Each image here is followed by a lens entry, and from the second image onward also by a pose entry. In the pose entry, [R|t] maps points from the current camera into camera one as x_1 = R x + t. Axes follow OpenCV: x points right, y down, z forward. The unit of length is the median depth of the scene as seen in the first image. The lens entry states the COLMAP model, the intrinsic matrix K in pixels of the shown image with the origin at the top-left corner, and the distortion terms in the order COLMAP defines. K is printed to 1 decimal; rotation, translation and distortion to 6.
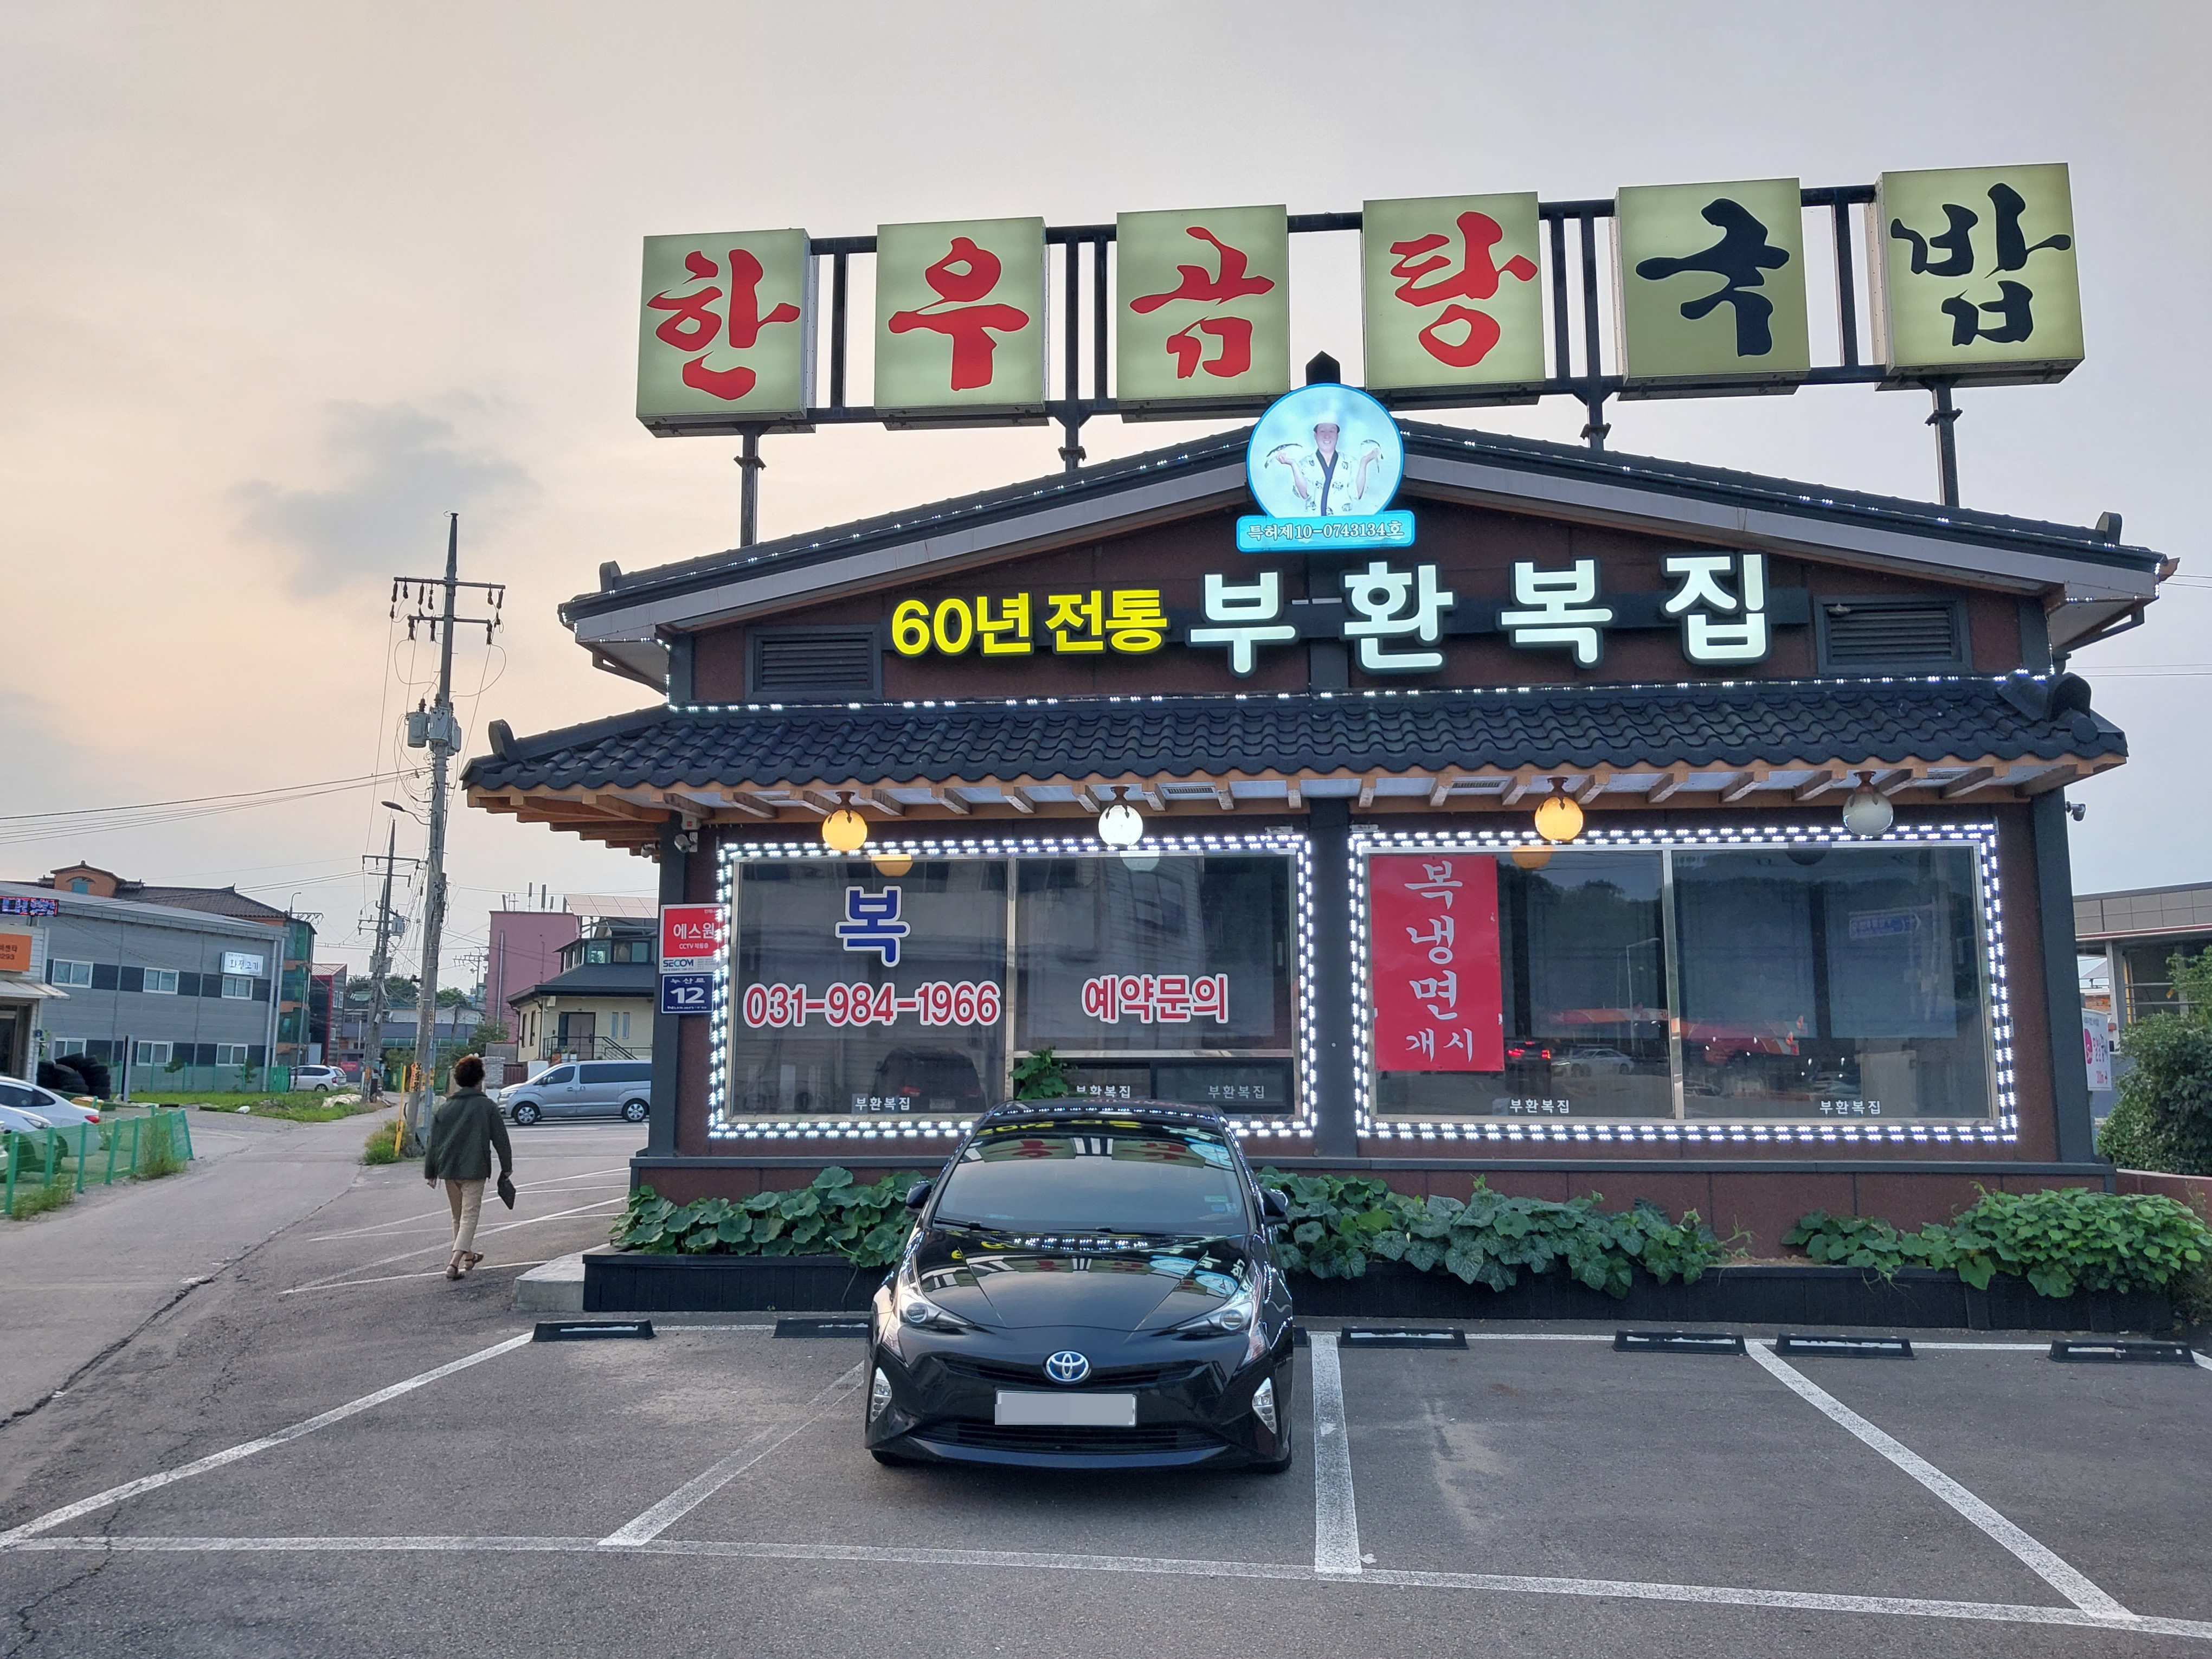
lens RADIAL K [[1787.1, 0, 1152.6], [0, 1787.1, 916.0], [0, 0, 1]] dist [0.248084, -0.630222]
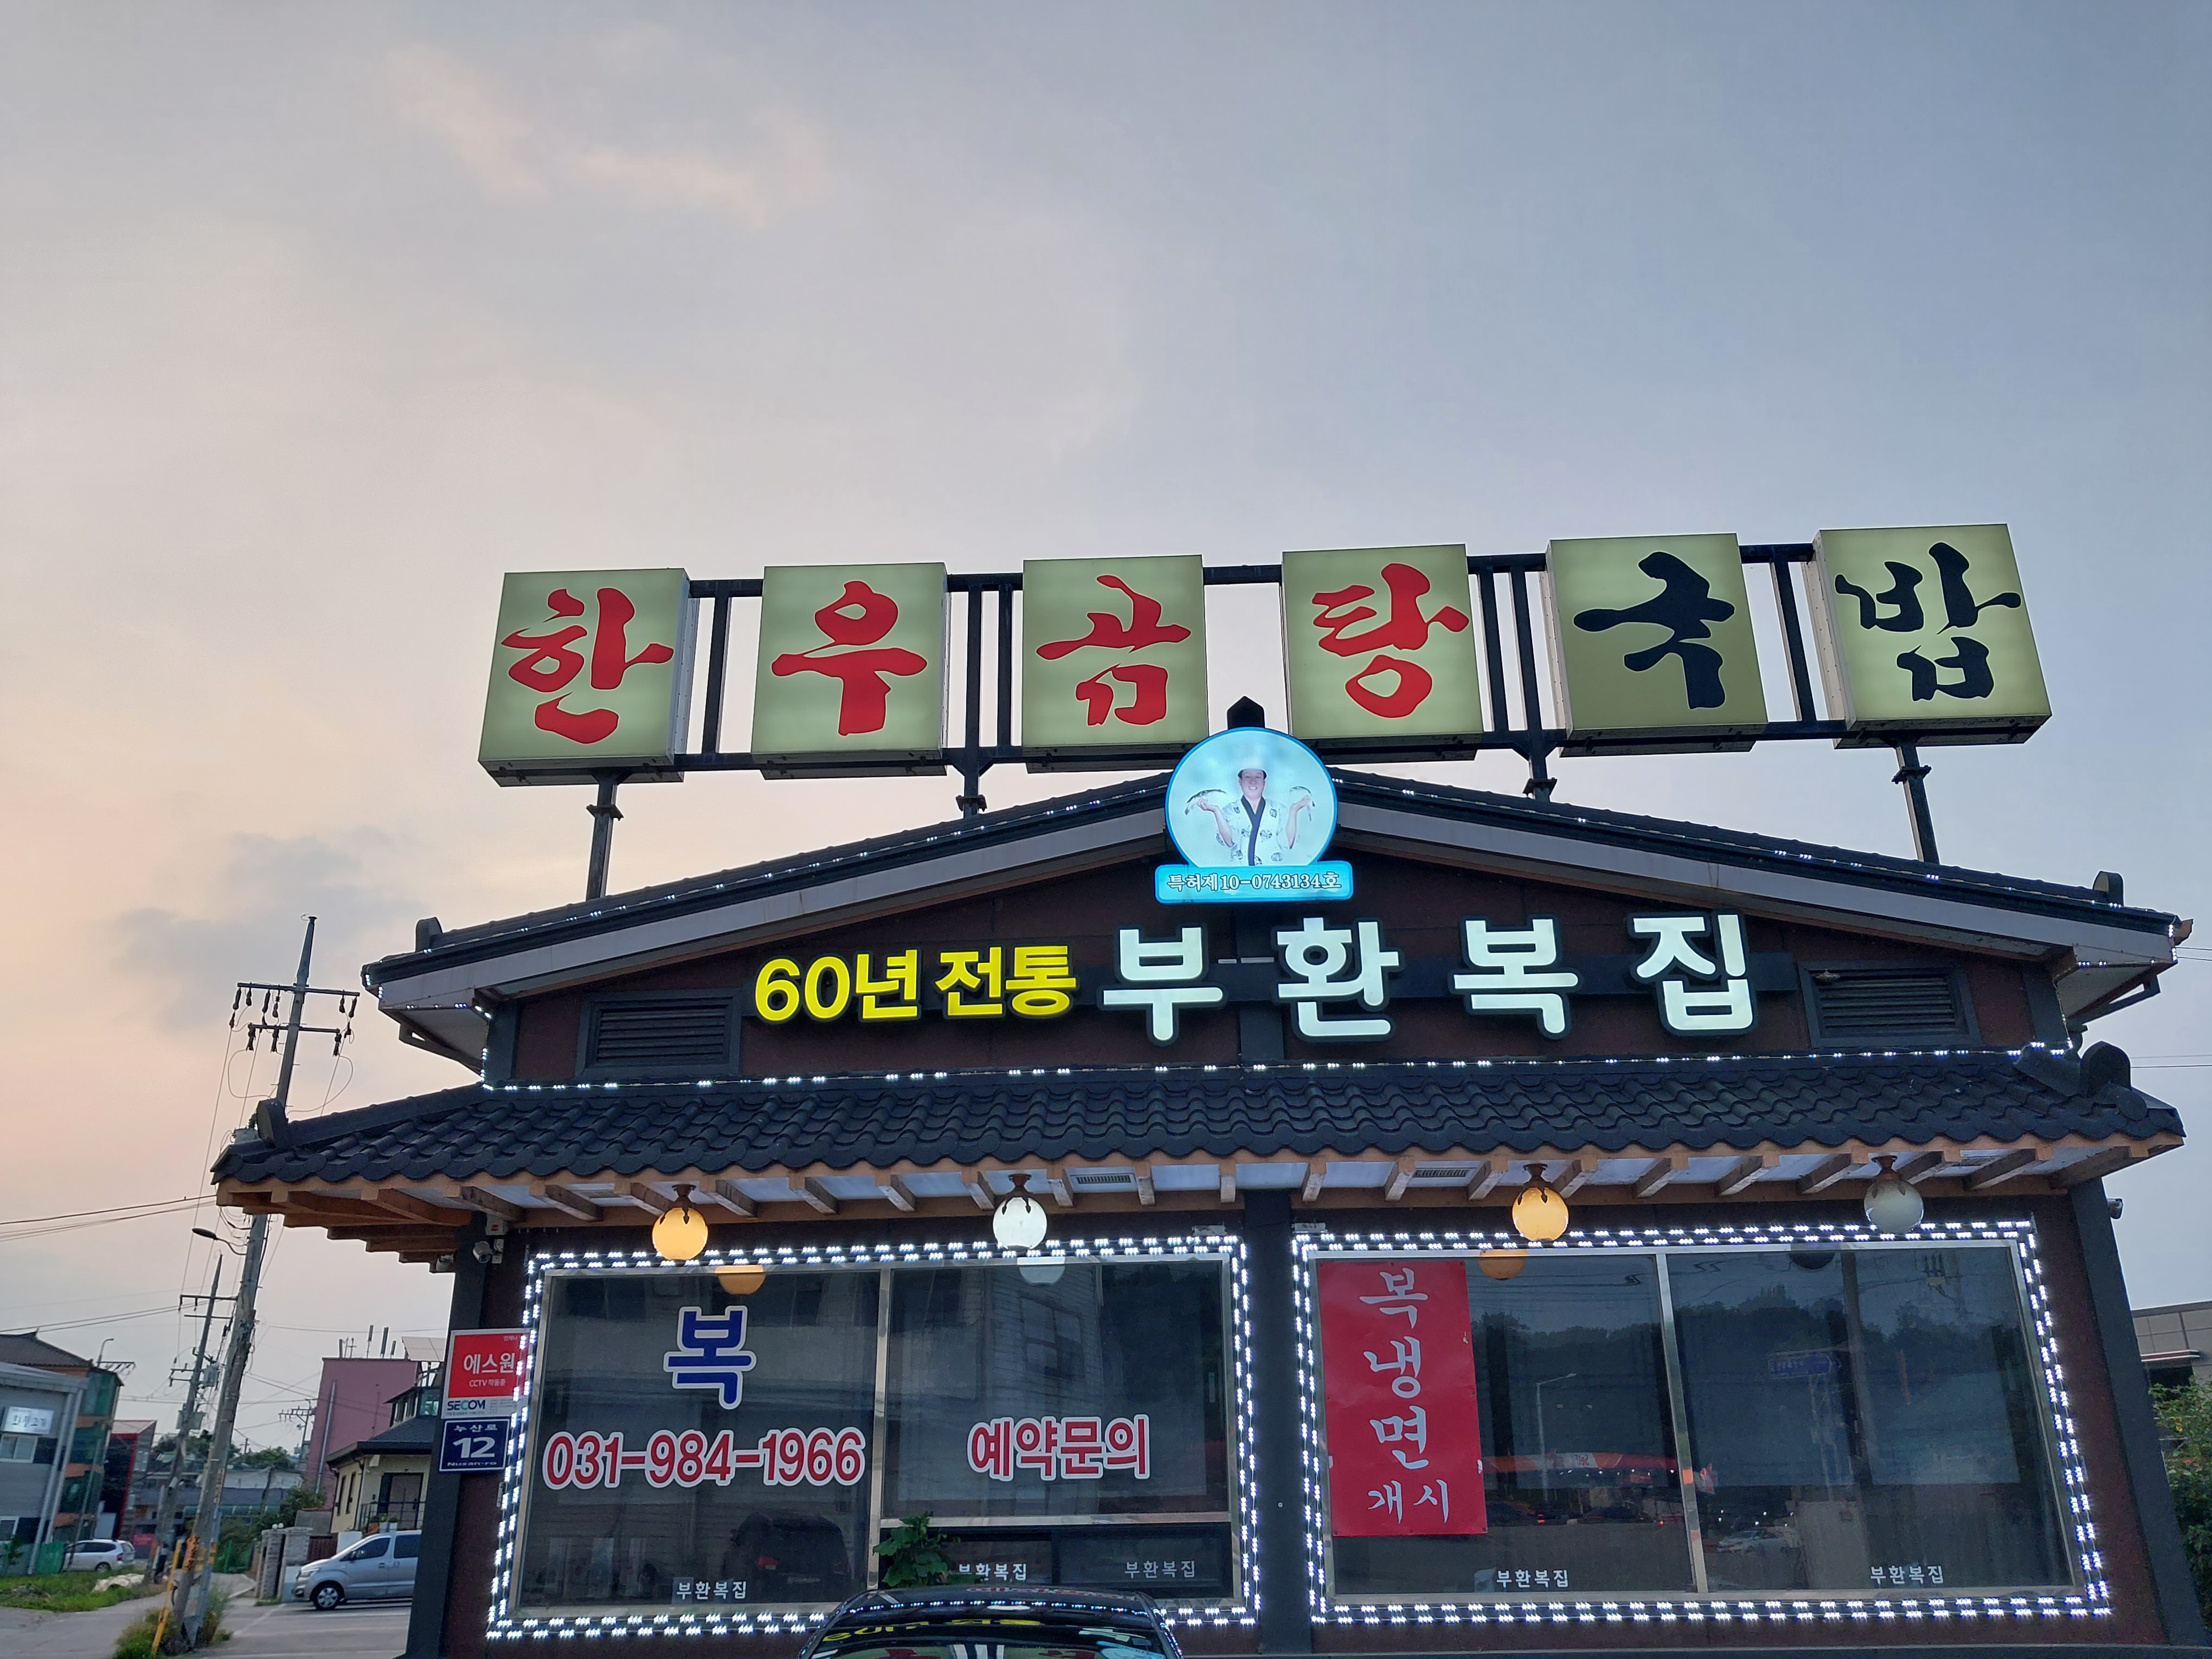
lens RADIAL K [[1779.7, 0, 1141.8], [0, 1779.7, 832.4], [0, 0, 1]] dist [0.010180, -0.010561]
pose [[0.998337, 0.008289, 0.057053, -0.009590], [0.008291, 0.958680, -0.284366, 0.010054], [-0.057053, 0.284366, 0.957017, 0.157383]]
